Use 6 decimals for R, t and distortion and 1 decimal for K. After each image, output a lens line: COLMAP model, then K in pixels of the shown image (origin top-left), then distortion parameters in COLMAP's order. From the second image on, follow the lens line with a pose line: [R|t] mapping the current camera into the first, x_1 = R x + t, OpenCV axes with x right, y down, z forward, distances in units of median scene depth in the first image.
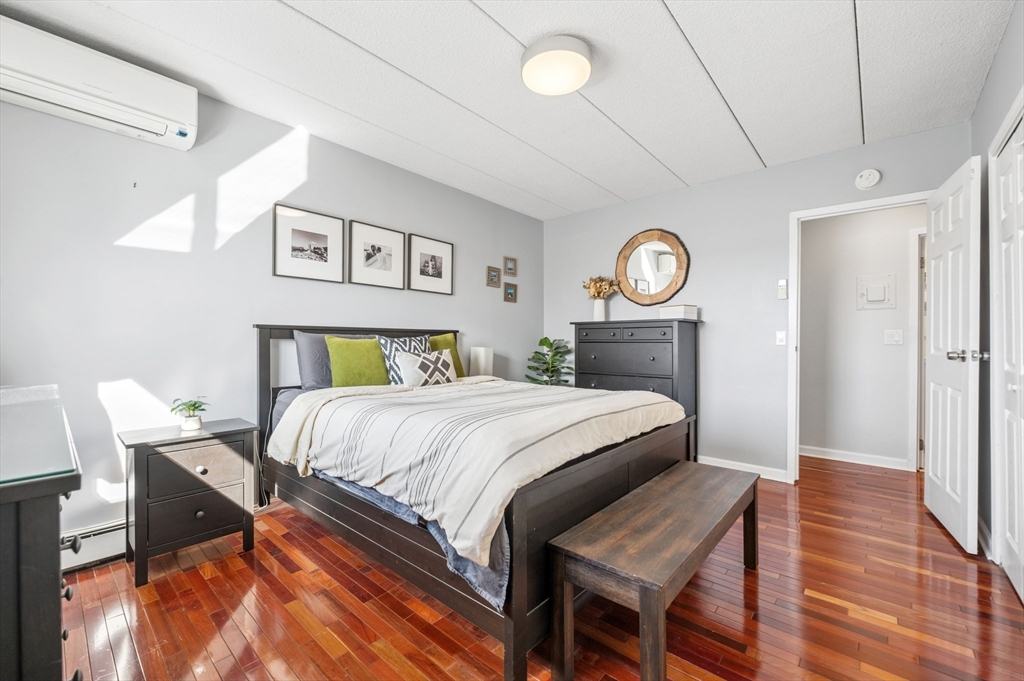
lens RADIAL K [[412.5, 0, 516.4], [0, 412.5, 340.1], [0, 0, 1]] dist [0.000003, 0.000209]
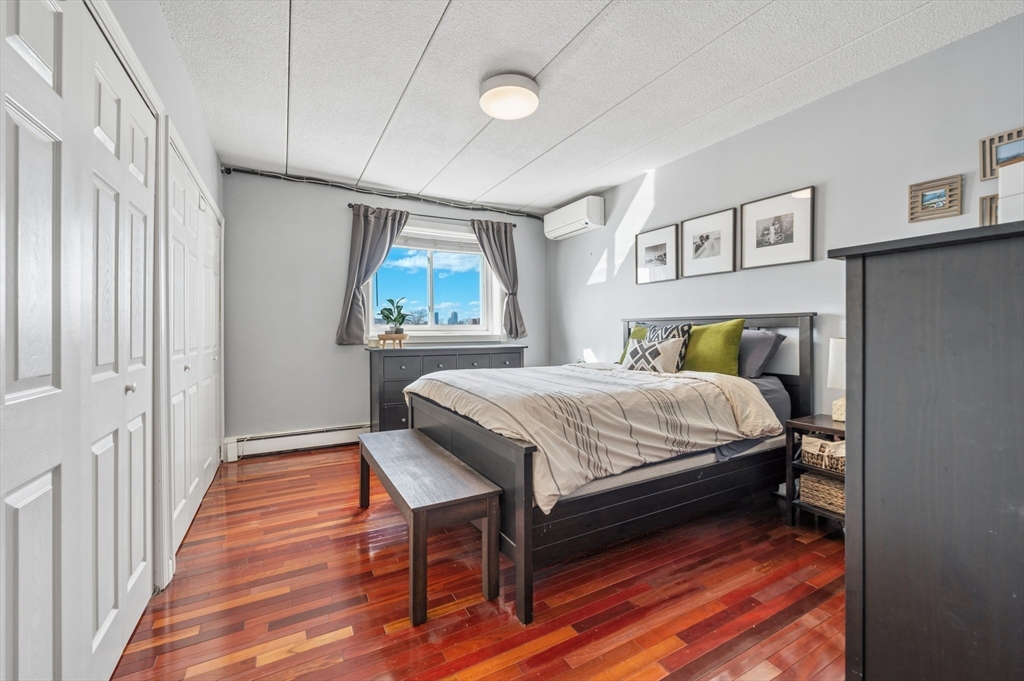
lens RADIAL K [[412.5, 0, 514.9], [0, 412.5, 335.9], [0, 0, 1]] dist [0.000003, 0.000209]
pose [[-0.340251, 0.014529, -0.940222, 0.857323], [0.009941, 0.999880, 0.011854, 0.002898], [0.940282, -0.005313, -0.340355, 1.003168]]
